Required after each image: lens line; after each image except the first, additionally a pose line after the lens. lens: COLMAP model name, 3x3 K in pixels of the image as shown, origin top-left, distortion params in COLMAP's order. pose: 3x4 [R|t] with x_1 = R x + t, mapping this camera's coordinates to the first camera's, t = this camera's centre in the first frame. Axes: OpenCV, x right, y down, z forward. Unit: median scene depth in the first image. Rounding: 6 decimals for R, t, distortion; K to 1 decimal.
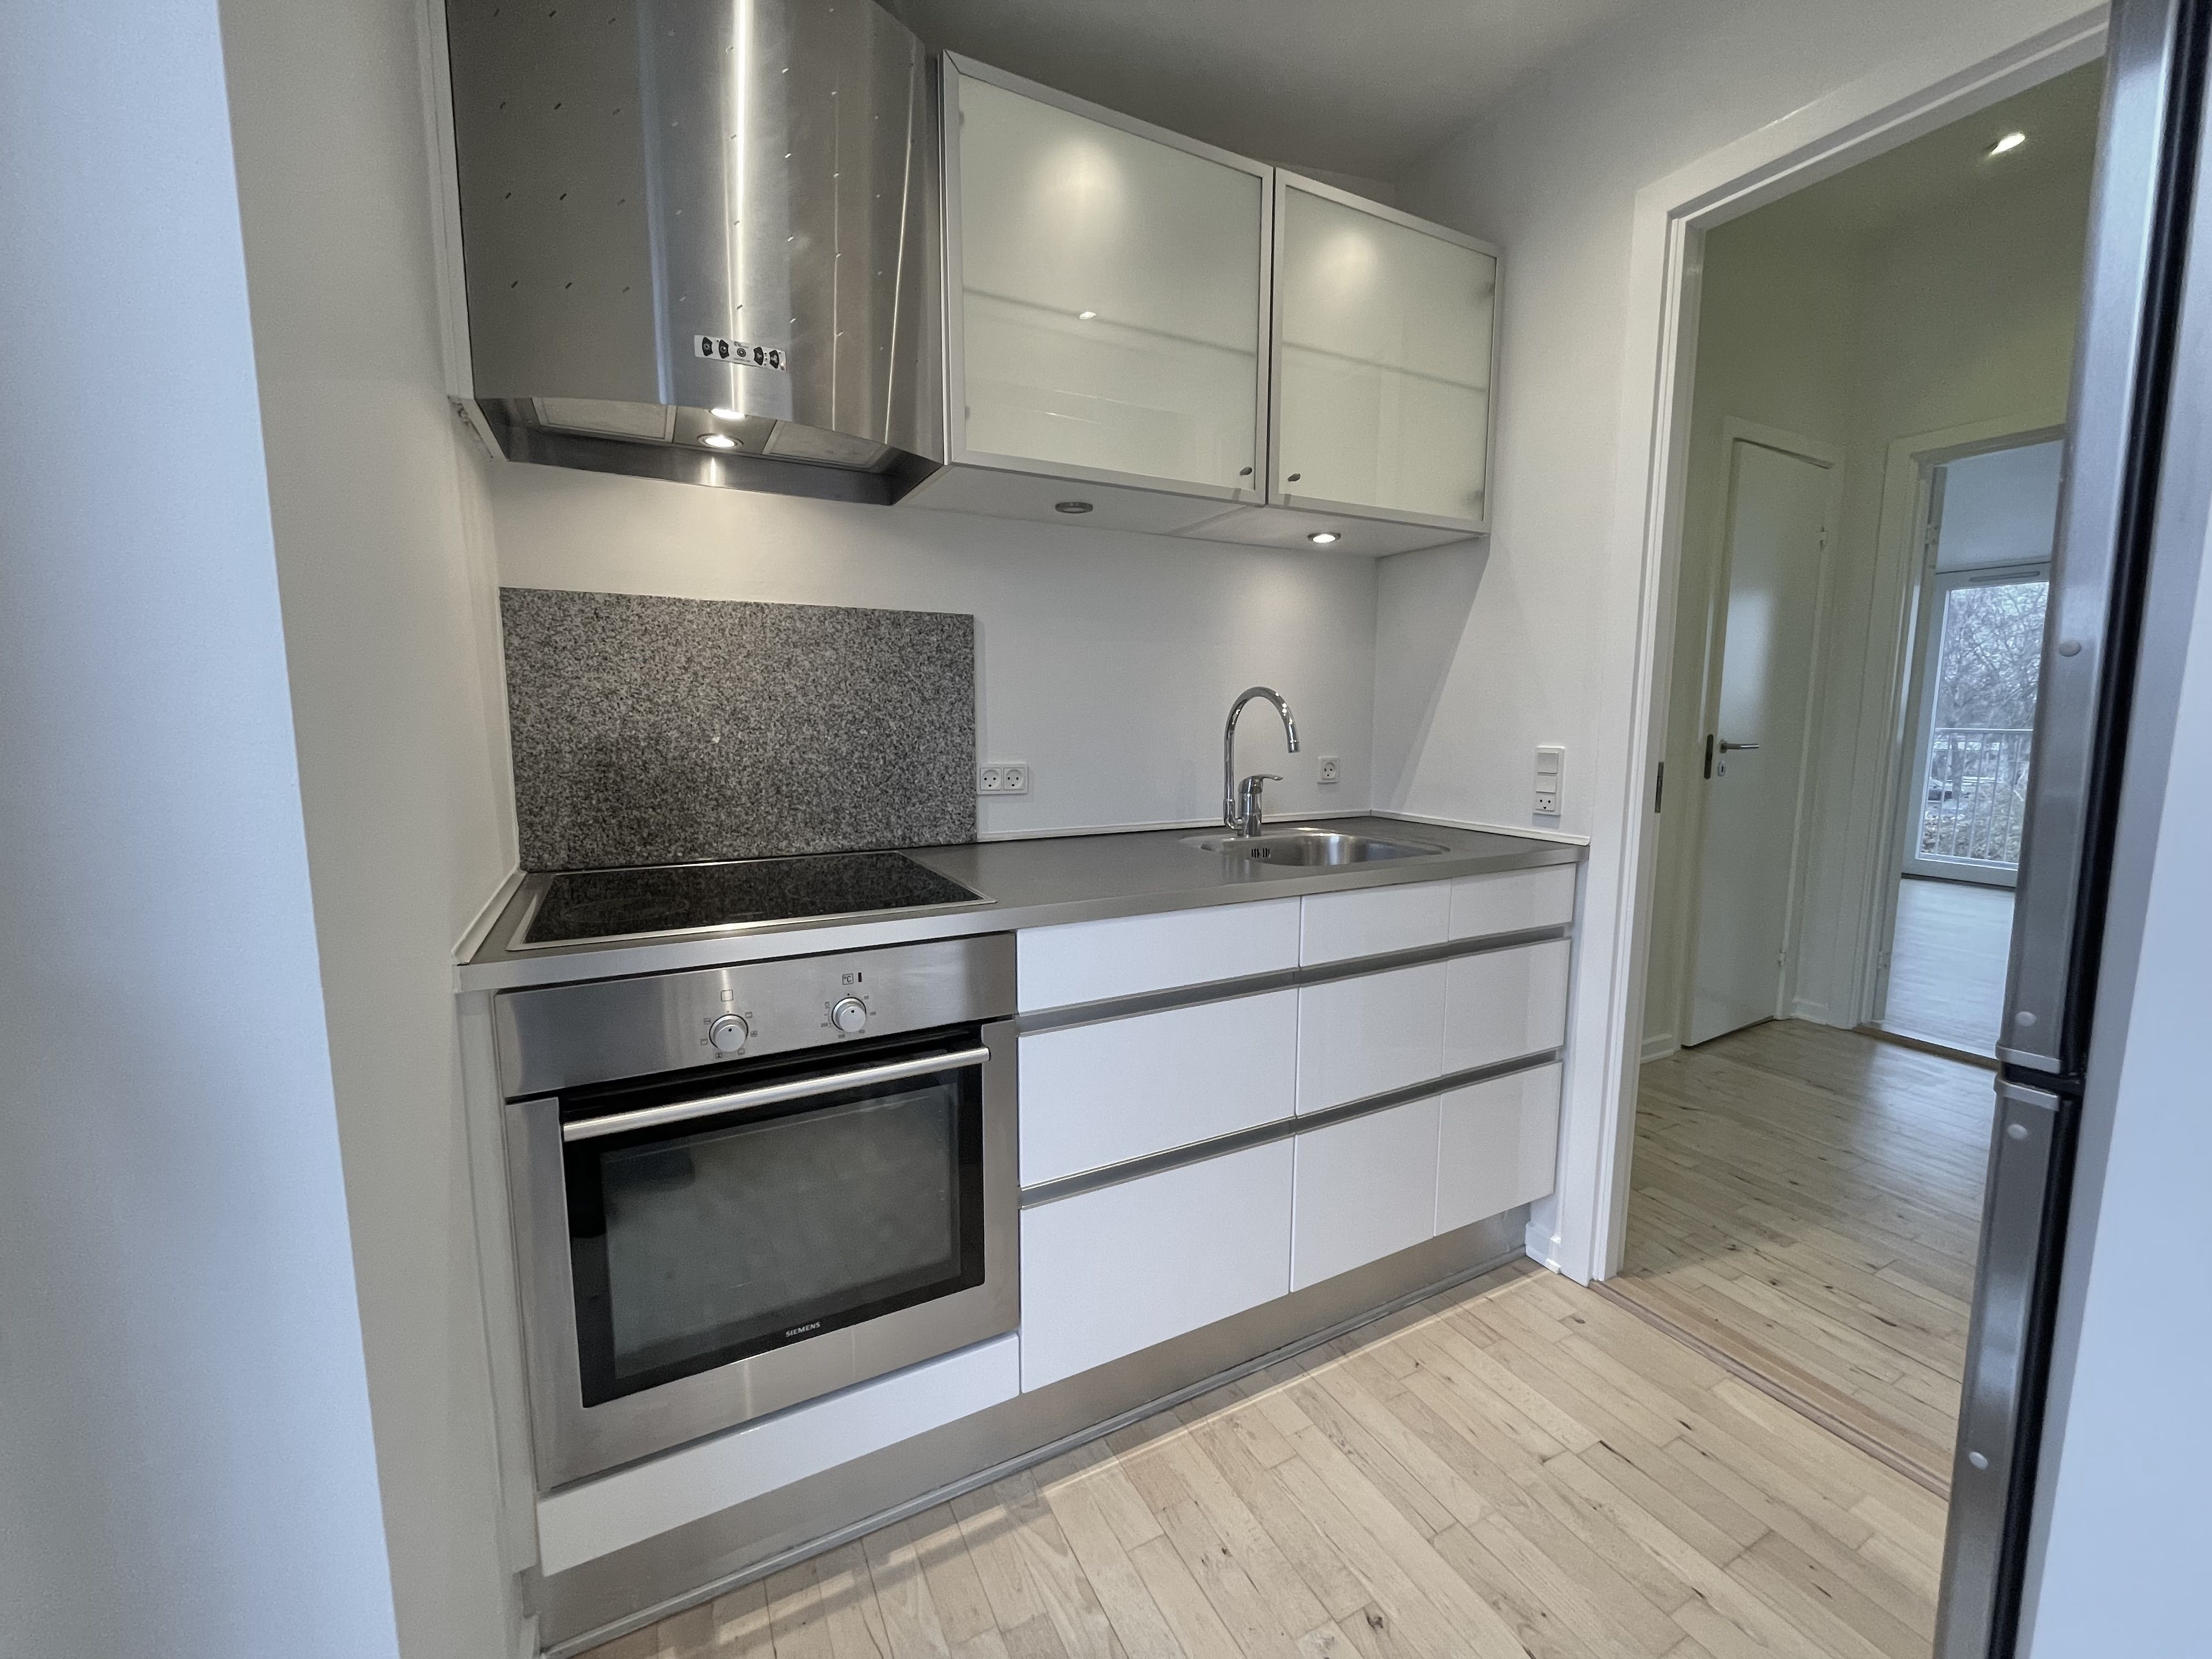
lens RADIAL K [[892.9, 0, 1106.7], [0, 892.9, 818.4], [0, 0, 1]] dist [-0.001554, -0.000260]
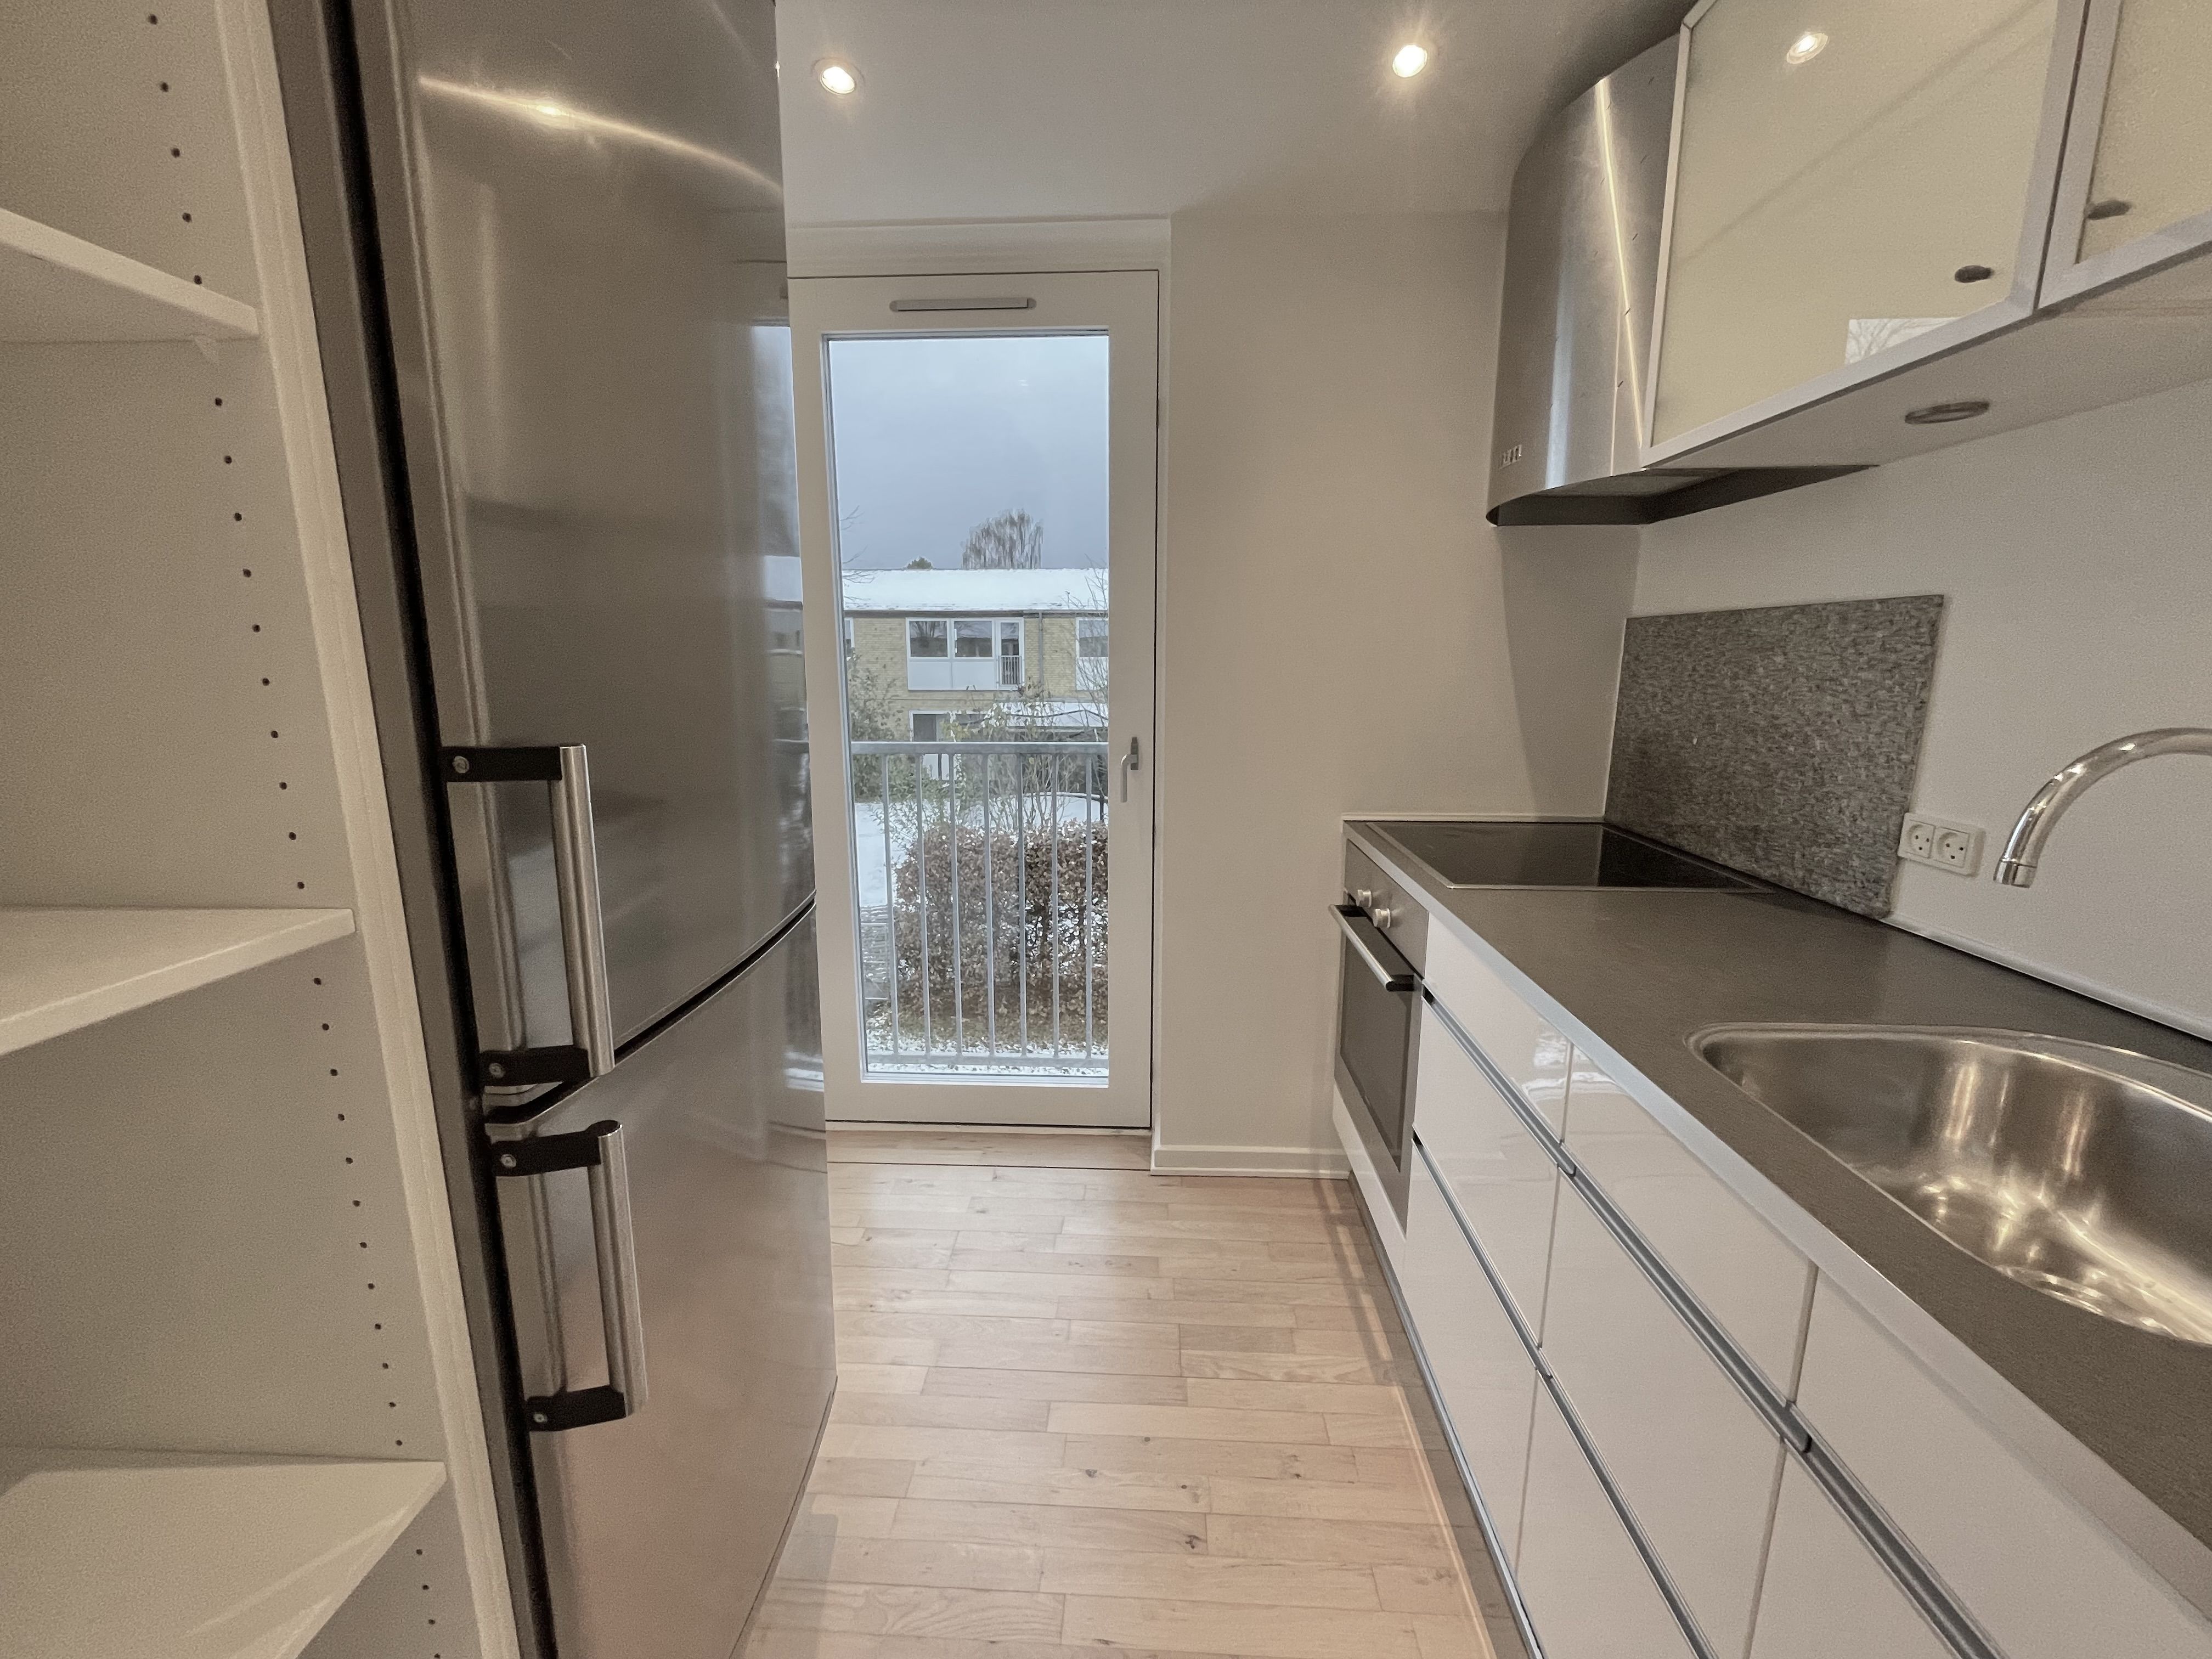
lens RADIAL K [[892.9, 0, 1106.7], [0, 892.9, 818.4], [0, 0, 1]] dist [-0.001554, -0.000260]
pose [[-0.507883, 0.149942, -0.848276, 0.820188], [-0.101960, 0.967349, 0.232035, -0.167111], [0.855371, 0.204337, -0.476012, 0.873709]]
